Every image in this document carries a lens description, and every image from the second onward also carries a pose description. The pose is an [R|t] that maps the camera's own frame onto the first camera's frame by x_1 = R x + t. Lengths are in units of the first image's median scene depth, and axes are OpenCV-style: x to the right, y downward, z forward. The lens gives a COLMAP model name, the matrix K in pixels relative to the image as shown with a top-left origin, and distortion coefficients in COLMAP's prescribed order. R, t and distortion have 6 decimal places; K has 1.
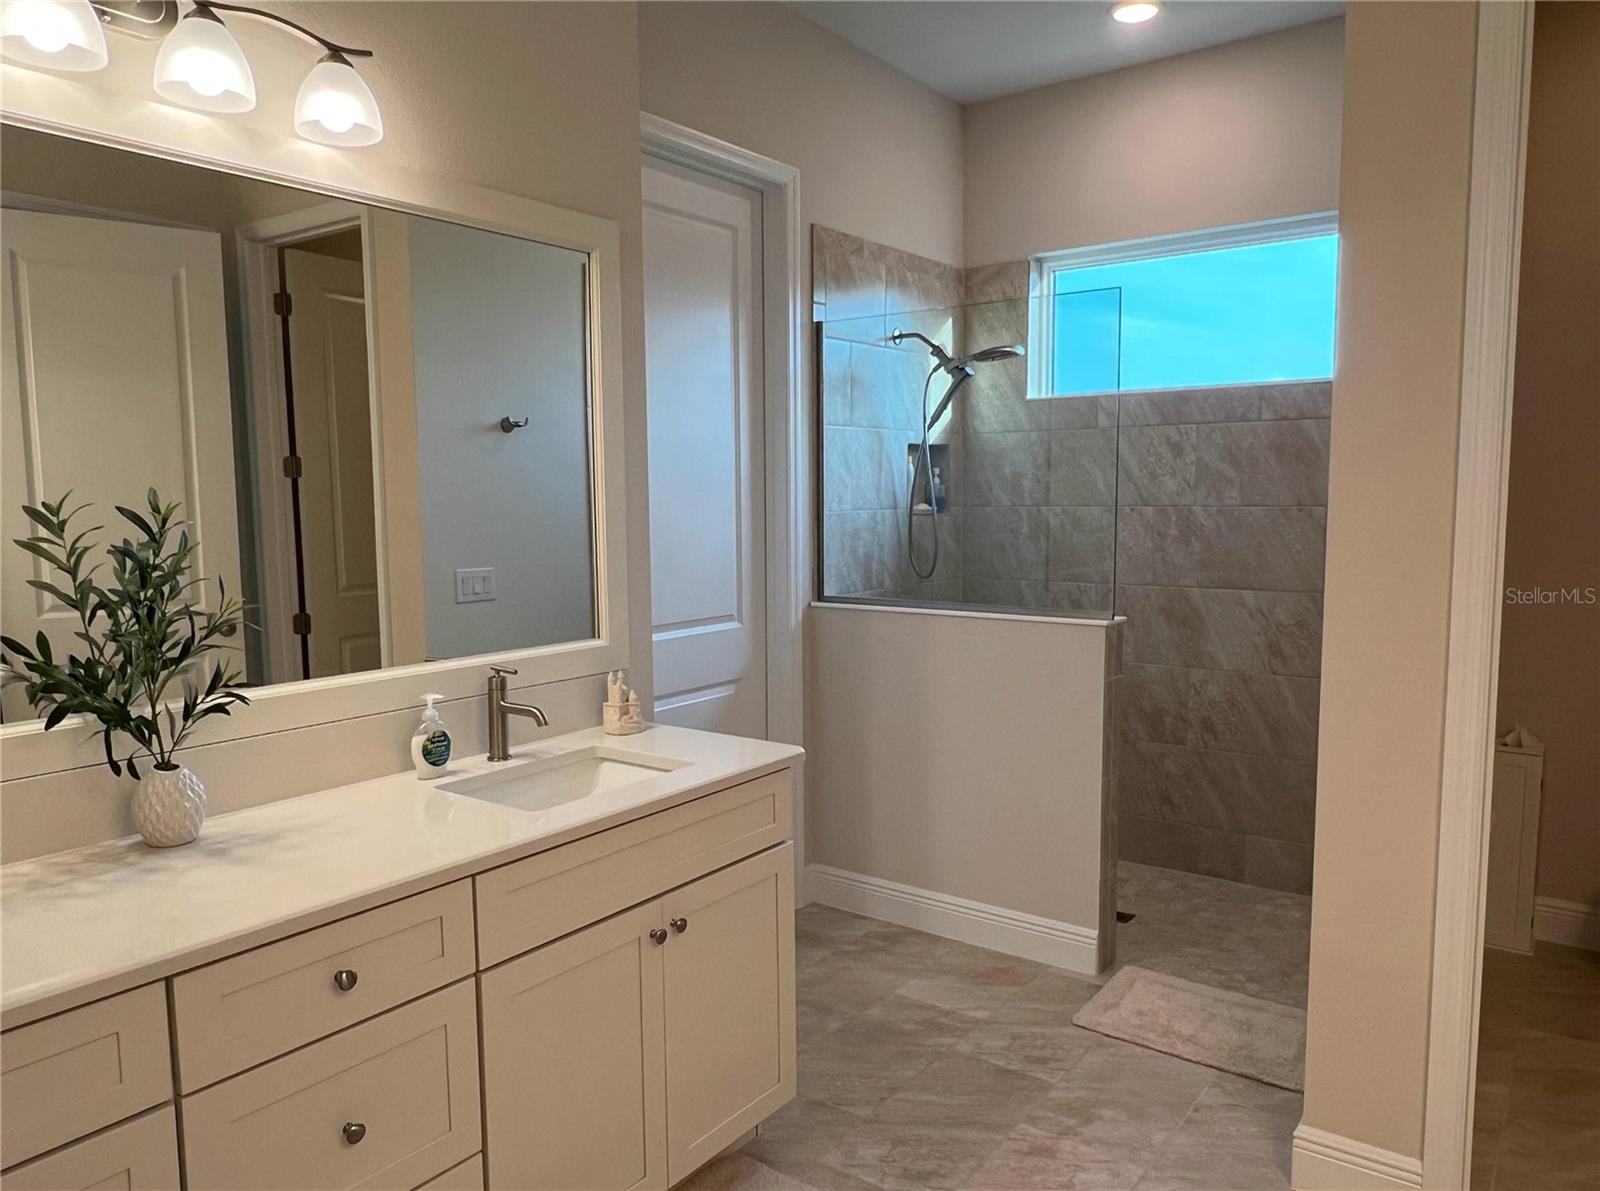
lens RADIAL K [[1130.8, 0, 800.5], [0, 1130.8, 594.9], [0, 0, 1]] dist [-0.003936, -0.000173]
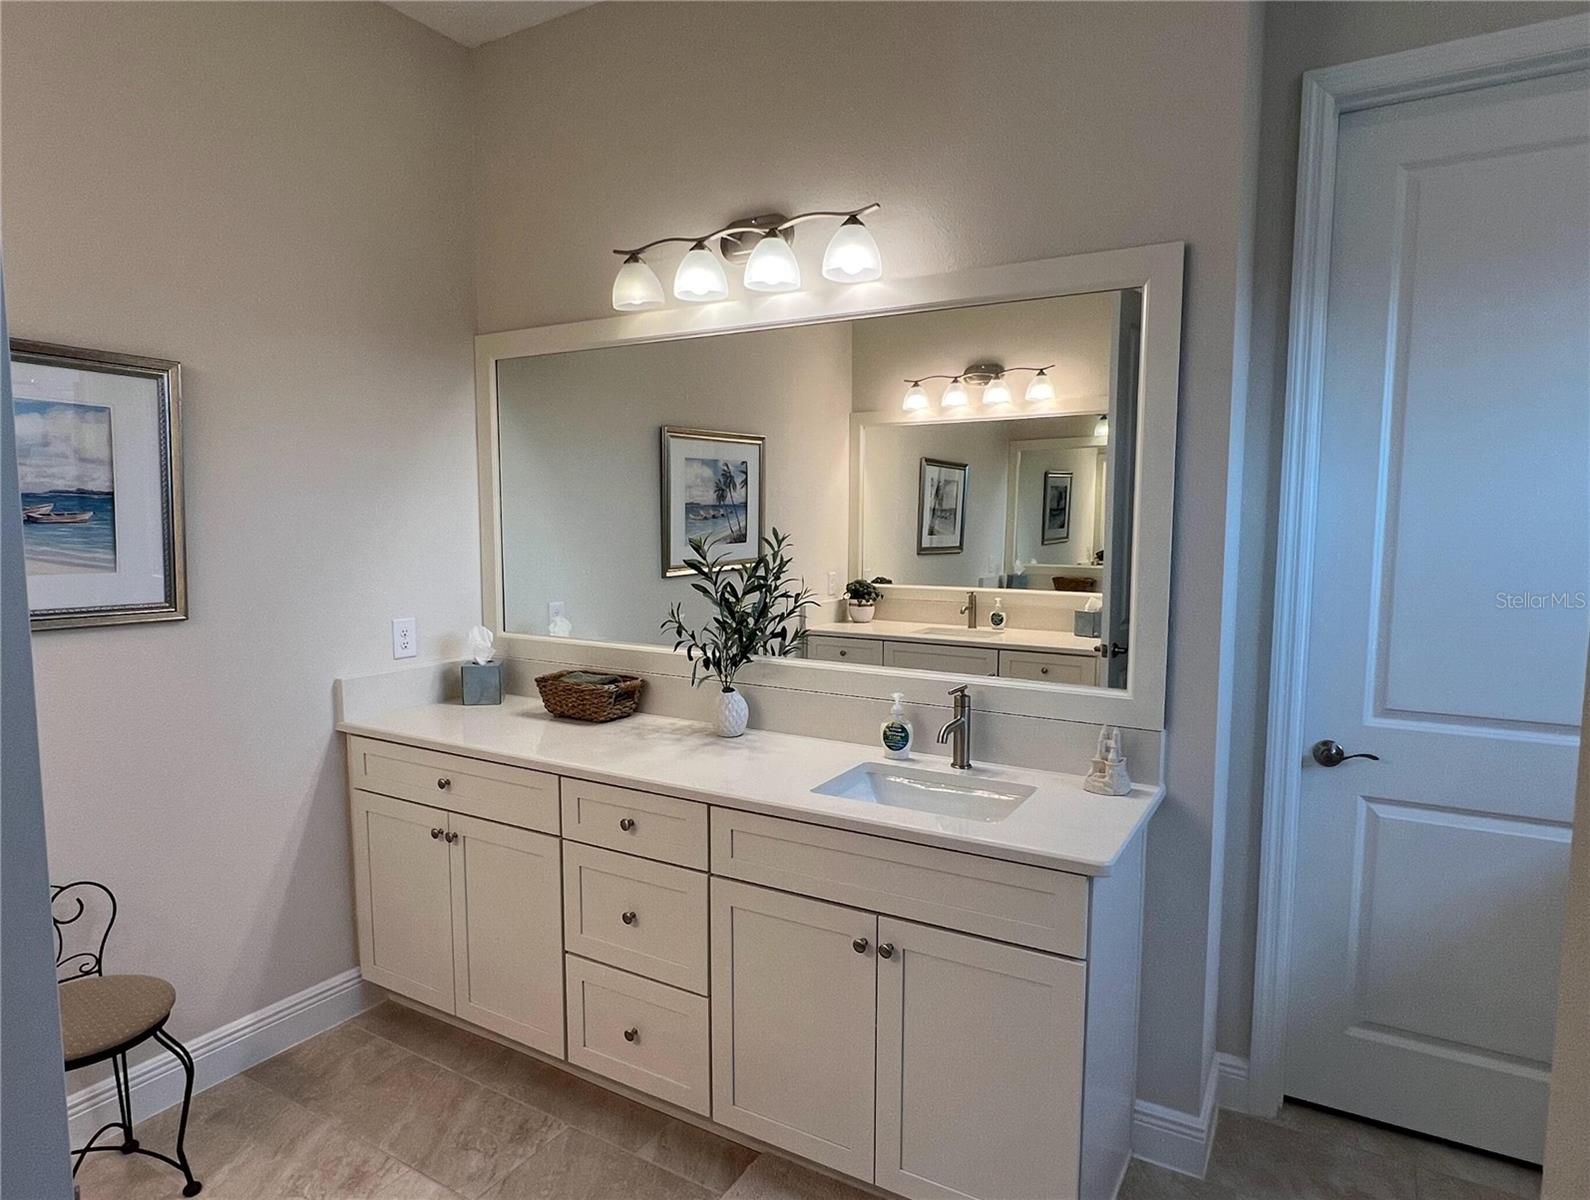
lens RADIAL K [[969.8, 0, 794.9], [0, 969.8, 610.3], [0, 0, 1]] dist [0.001267, 0.000600]
pose [[0.101809, 0.103903, -0.989363, 0.713173], [-0.101930, 0.990386, 0.093522, -0.090609], [0.989568, 0.091325, 0.111421, 0.766083]]
